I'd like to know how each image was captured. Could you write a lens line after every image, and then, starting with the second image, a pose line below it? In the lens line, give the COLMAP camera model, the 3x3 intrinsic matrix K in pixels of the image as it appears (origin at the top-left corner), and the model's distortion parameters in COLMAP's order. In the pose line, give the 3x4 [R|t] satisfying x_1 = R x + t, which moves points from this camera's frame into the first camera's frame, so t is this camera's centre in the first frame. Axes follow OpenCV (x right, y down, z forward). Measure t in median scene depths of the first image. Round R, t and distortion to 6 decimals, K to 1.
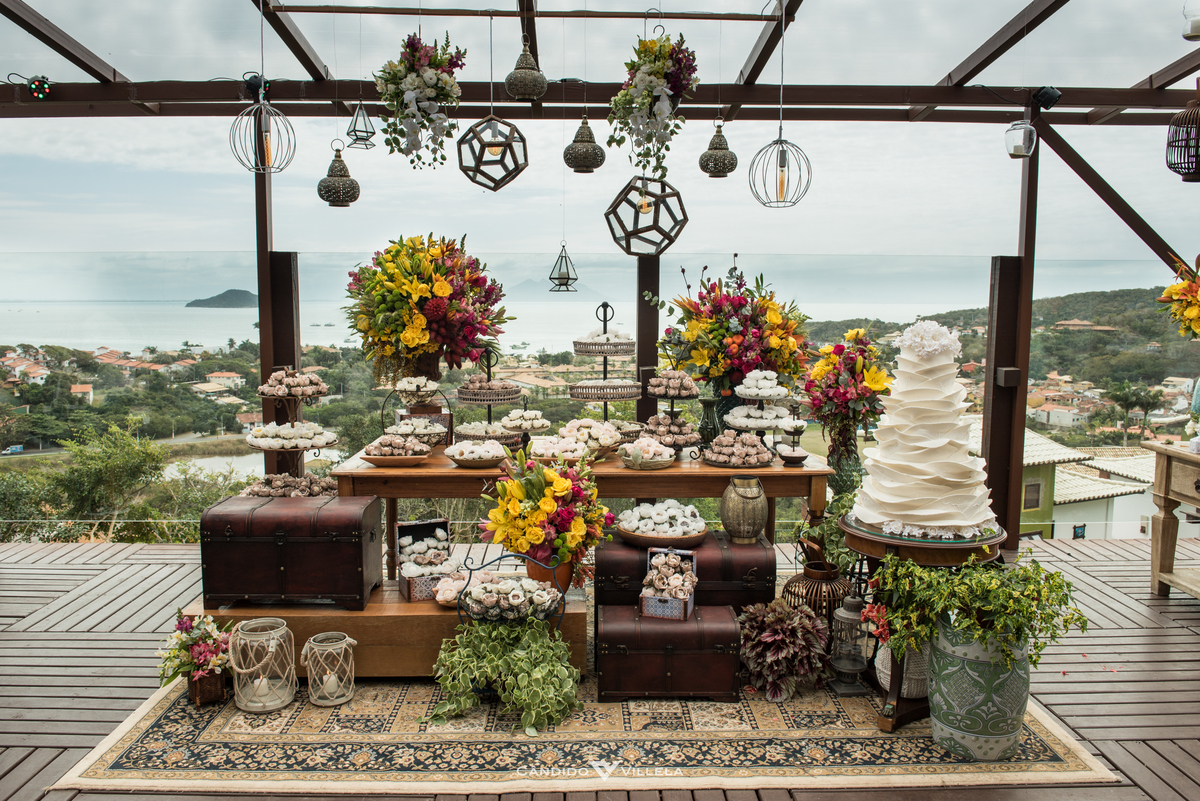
lens RADIAL K [[937.1, 0, 598.7], [0, 937.1, 404.0], [0, 0, 1]] dist [-0.023158, -0.016994]
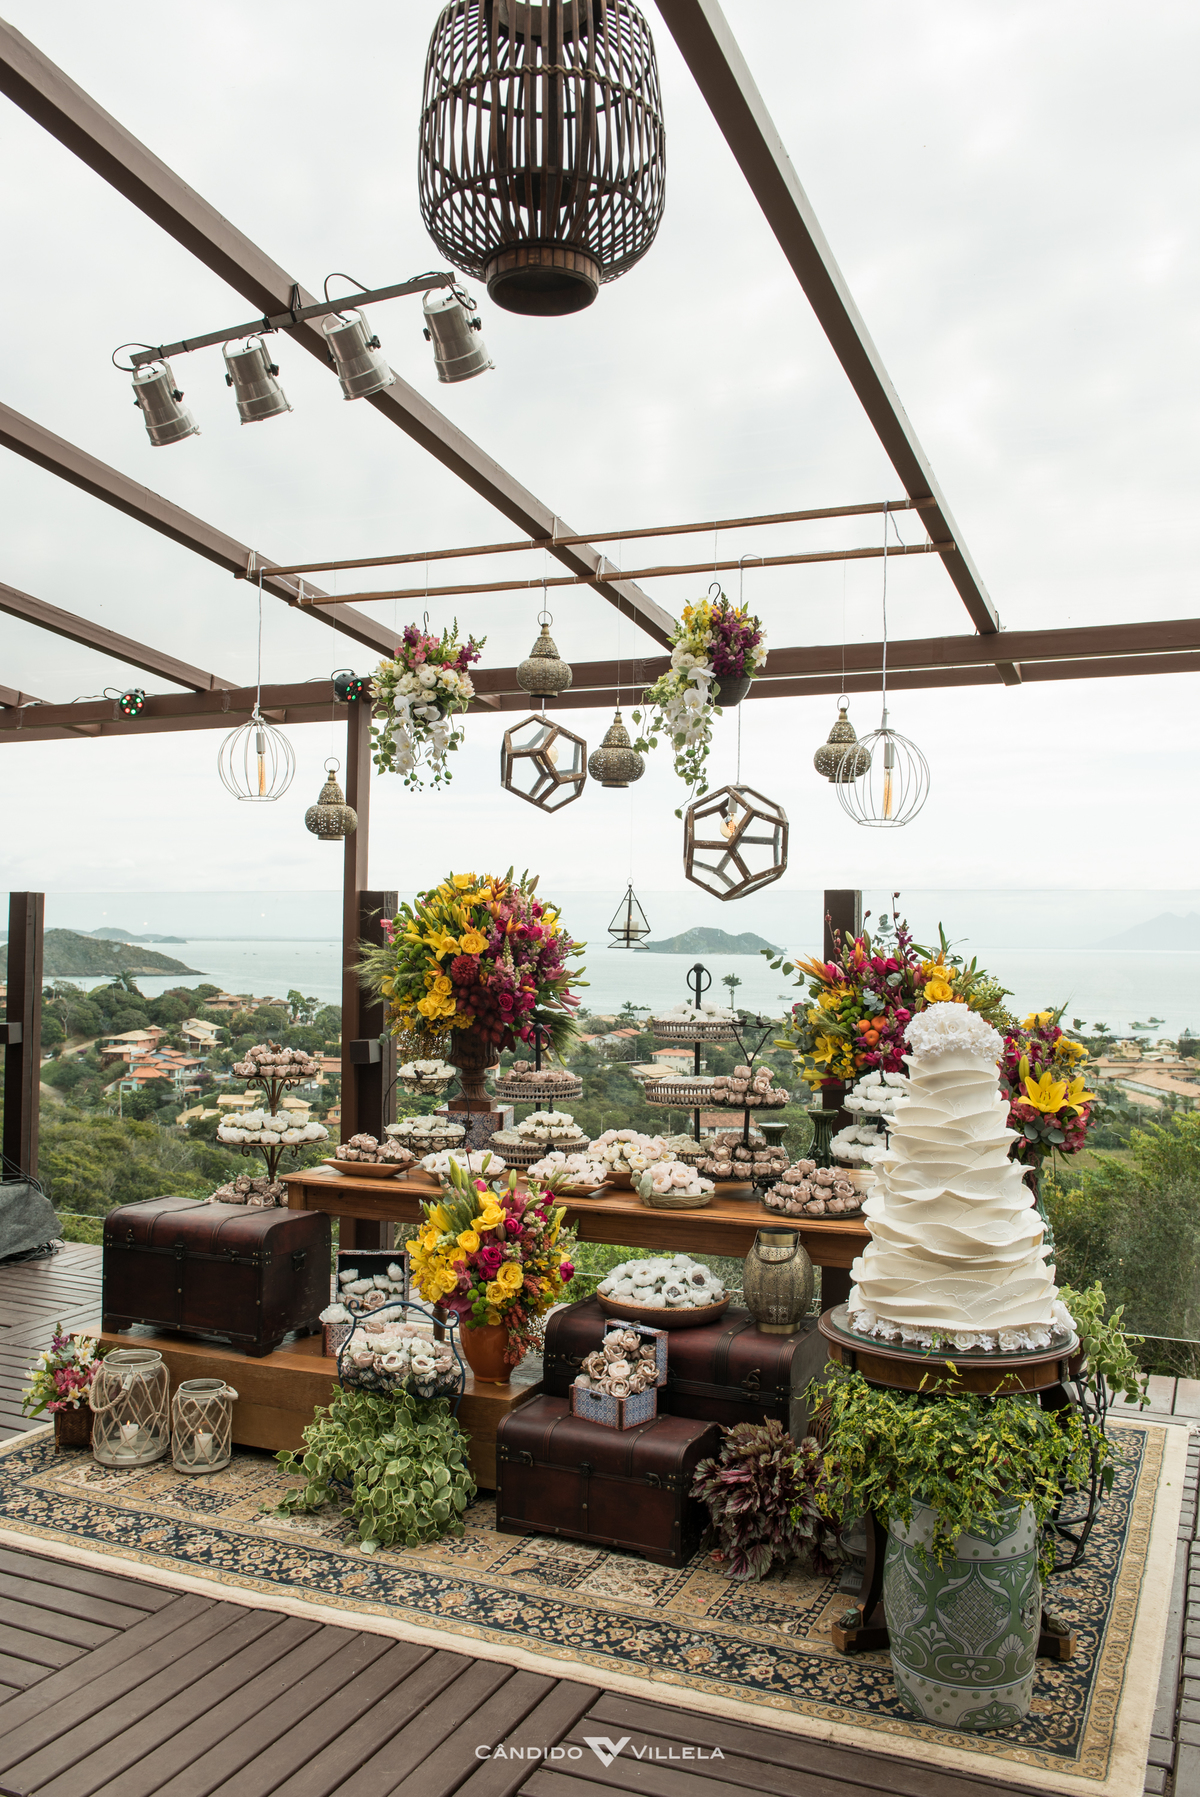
lens RADIAL K [[1484.9, 0, 591.6], [0, 1484.9, 897.8], [0, 0, 1]] dist [-0.018022, -0.009791]
pose [[0.902233, -0.005179, -0.431217, 0.487714], [-0.056127, 0.990013, -0.129323, -0.012174], [0.427580, 0.140882, 0.892932, -0.030411]]
